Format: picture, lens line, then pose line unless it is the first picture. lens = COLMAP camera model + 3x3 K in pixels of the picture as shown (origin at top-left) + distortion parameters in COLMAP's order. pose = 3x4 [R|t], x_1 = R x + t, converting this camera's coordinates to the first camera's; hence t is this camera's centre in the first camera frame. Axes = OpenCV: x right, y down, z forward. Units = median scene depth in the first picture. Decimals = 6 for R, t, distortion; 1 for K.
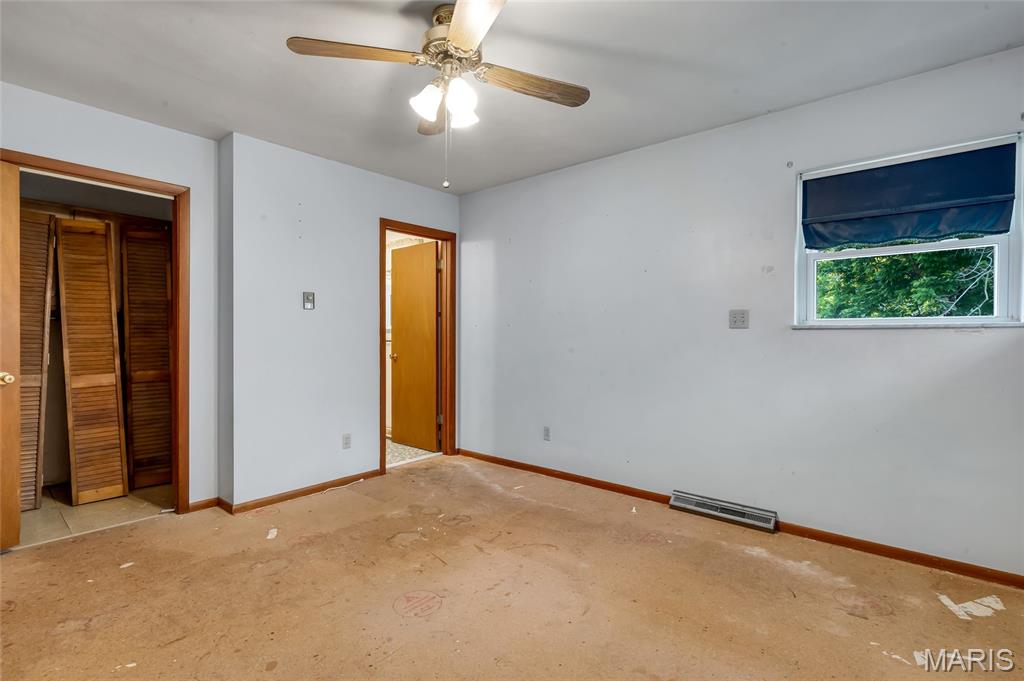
lens RADIAL K [[473.0, 0, 505.1], [0, 473.0, 341.3], [0, 0, 1]] dist [-0.005895, 0.001648]
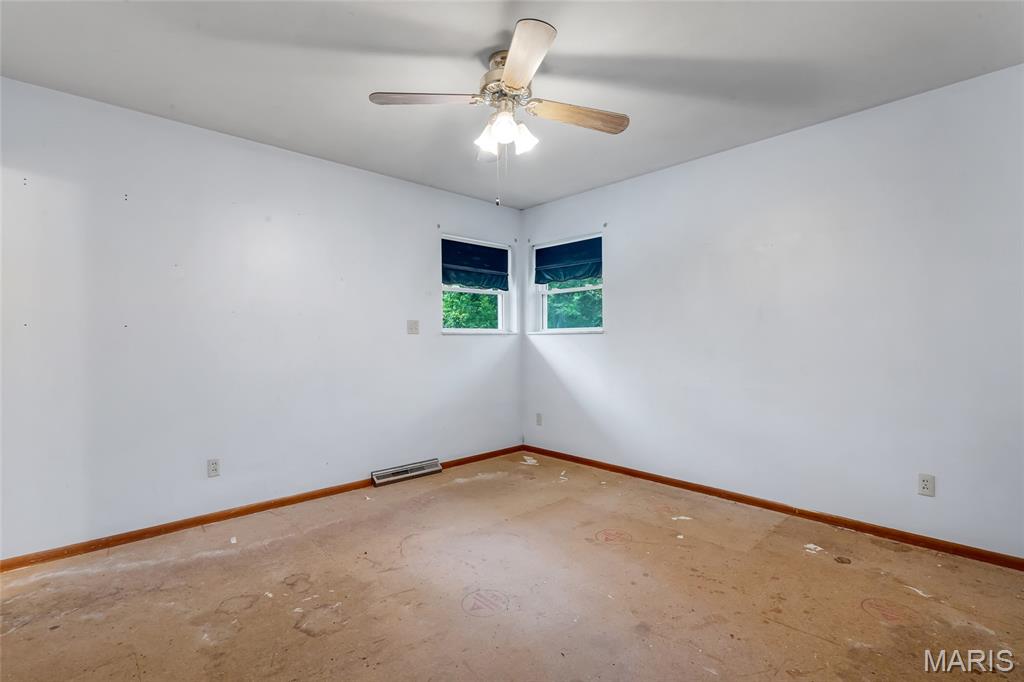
lens RADIAL K [[473.0, 0, 508.1], [0, 473.0, 338.0], [0, 0, 1]] dist [-0.005895, 0.001648]
pose [[0.106769, -0.001829, 0.994282, -0.901280], [0.019109, 0.999817, -0.000212, -0.010444], [-0.994100, 0.019023, 0.106784, 0.629878]]
